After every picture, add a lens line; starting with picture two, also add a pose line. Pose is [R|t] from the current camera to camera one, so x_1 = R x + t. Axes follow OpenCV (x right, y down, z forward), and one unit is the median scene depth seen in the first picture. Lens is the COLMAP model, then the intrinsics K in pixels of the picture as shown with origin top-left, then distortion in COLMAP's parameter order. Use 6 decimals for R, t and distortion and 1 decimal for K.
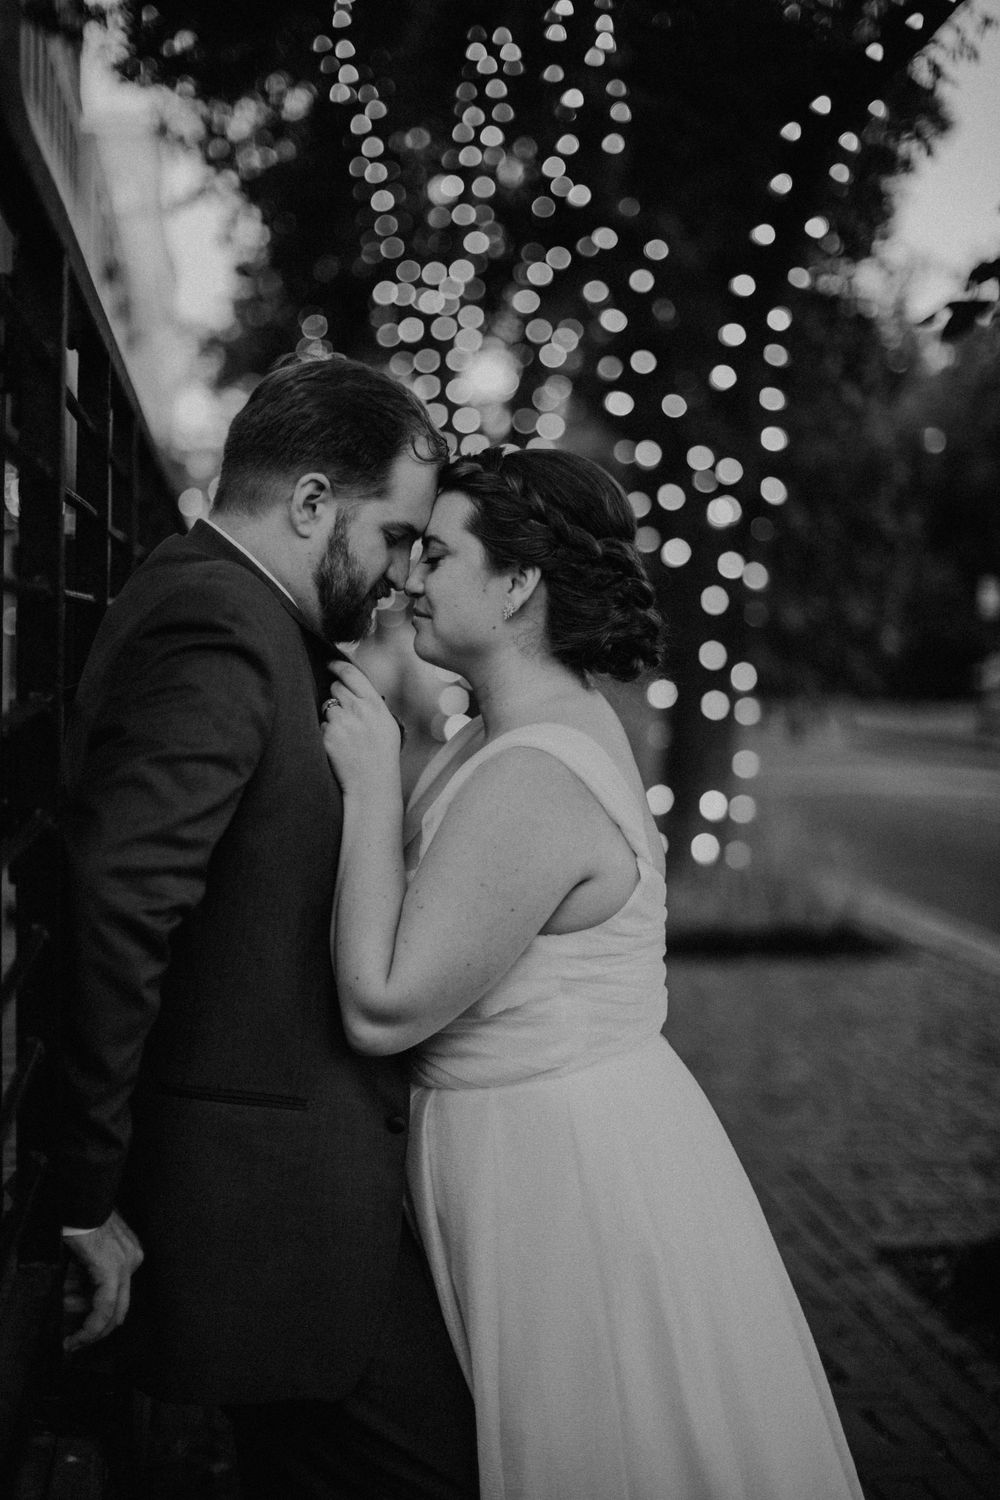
lens RADIAL K [[2165.5, 0, 500.0], [0, 2165.5, 750.0], [0, 0, 1]] dist [-0.190312, 0.423382]
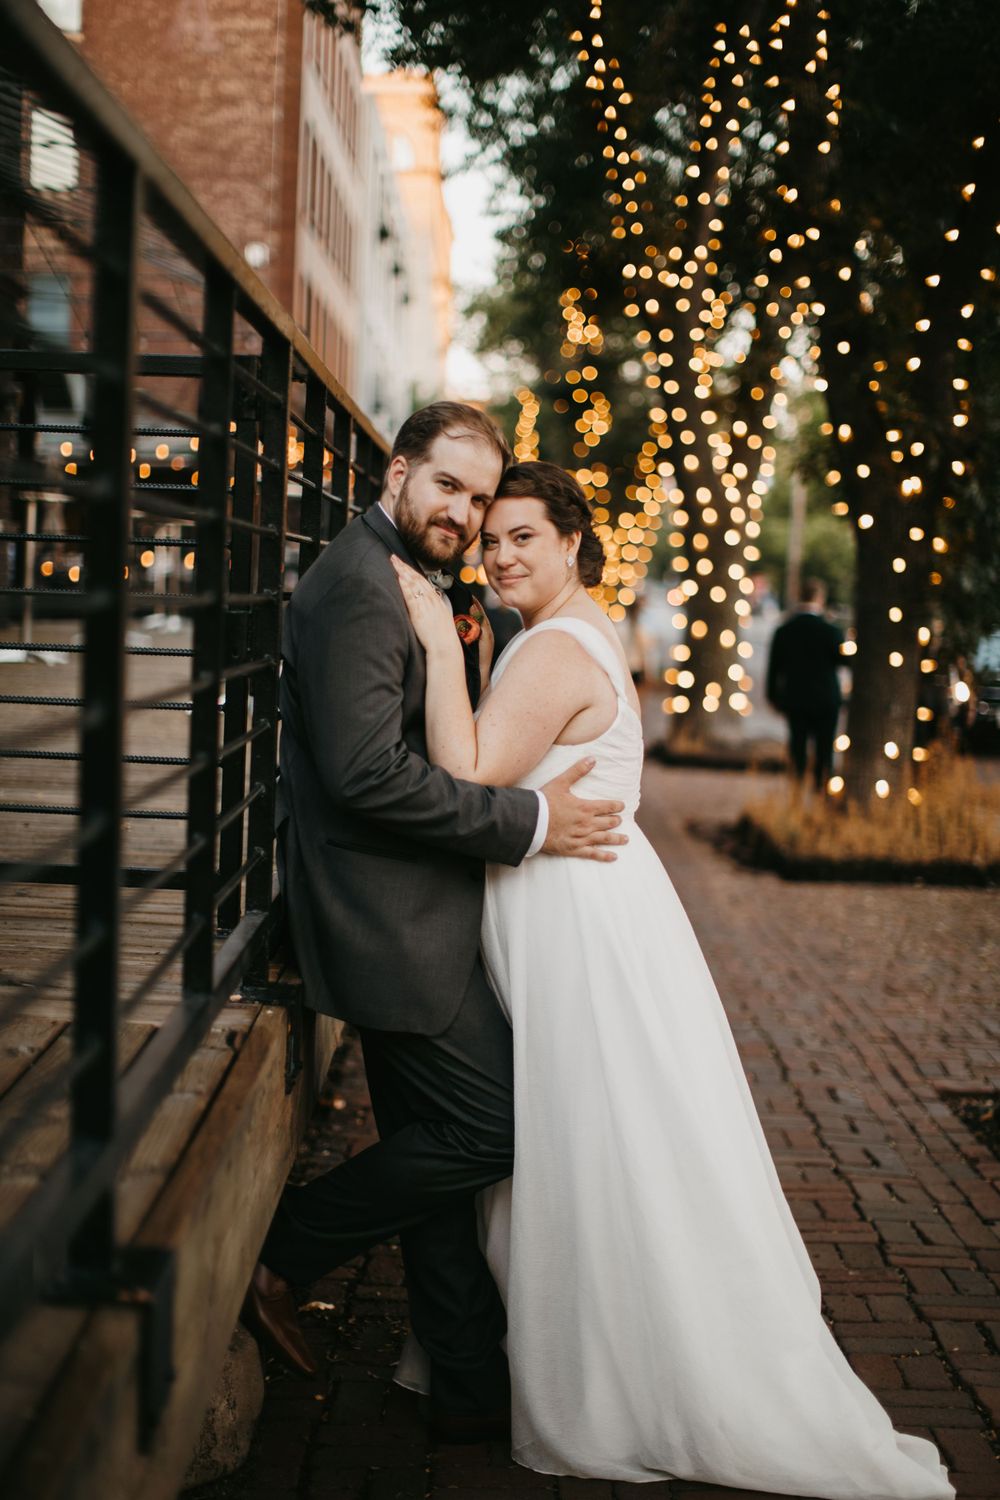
lens RADIAL K [[2165.5, 0, 500.0], [0, 2165.5, 750.0], [0, 0, 1]] dist [-0.190312, 0.423382]
pose [[0.992171, 0.037683, -0.119068, 0.030746], [-0.035460, 0.999156, 0.020737, 0.009858], [0.119749, -0.016352, 0.992670, -0.120605]]
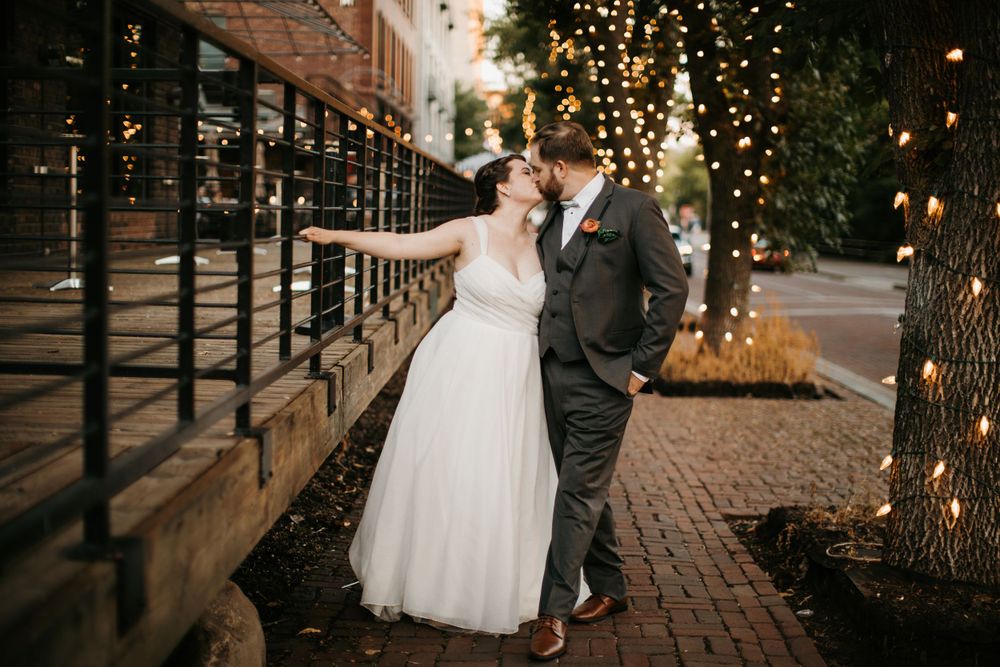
lens RADIAL K [[1443.7, 0, 505.1], [0, 1443.7, 342.9], [0, 0, 1]] dist [-0.190312, 0.423382]
pose [[0.991074, 0.024395, -0.131061, 0.068946], [-0.020231, 0.999250, 0.033008, 0.016184], [0.131768, -0.030062, 0.990825, -0.162691]]
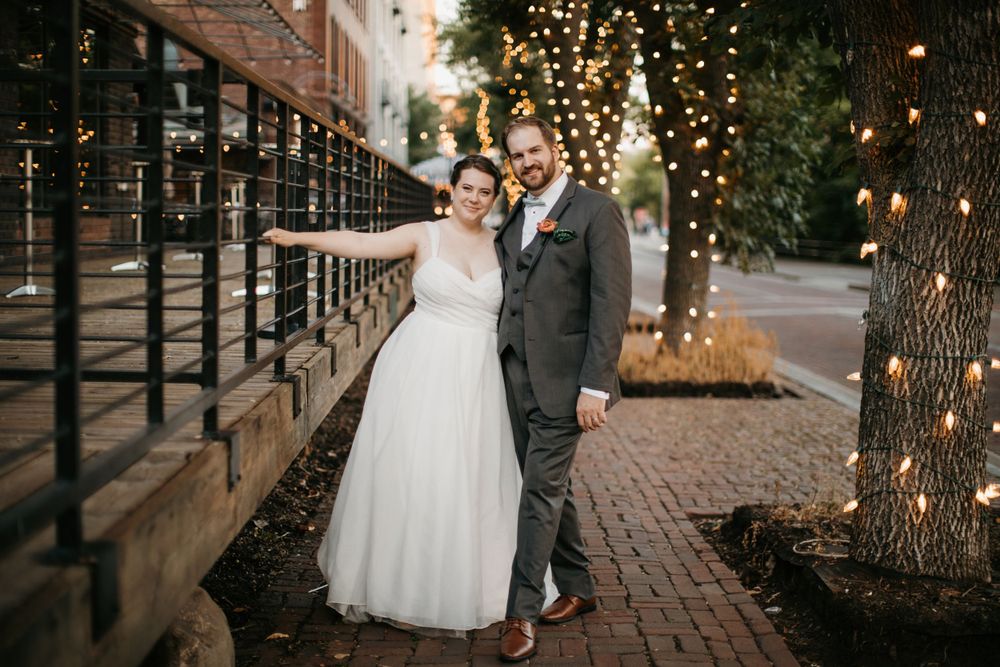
lens RADIAL K [[1443.7, 0, 505.1], [0, 1443.7, 342.9], [0, 0, 1]] dist [-0.190312, 0.423382]
pose [[0.994852, 0.012713, -0.100537, 0.065728], [-0.009772, 0.999511, 0.029696, 0.017409], [0.100865, -0.028561, 0.994490, -0.161482]]
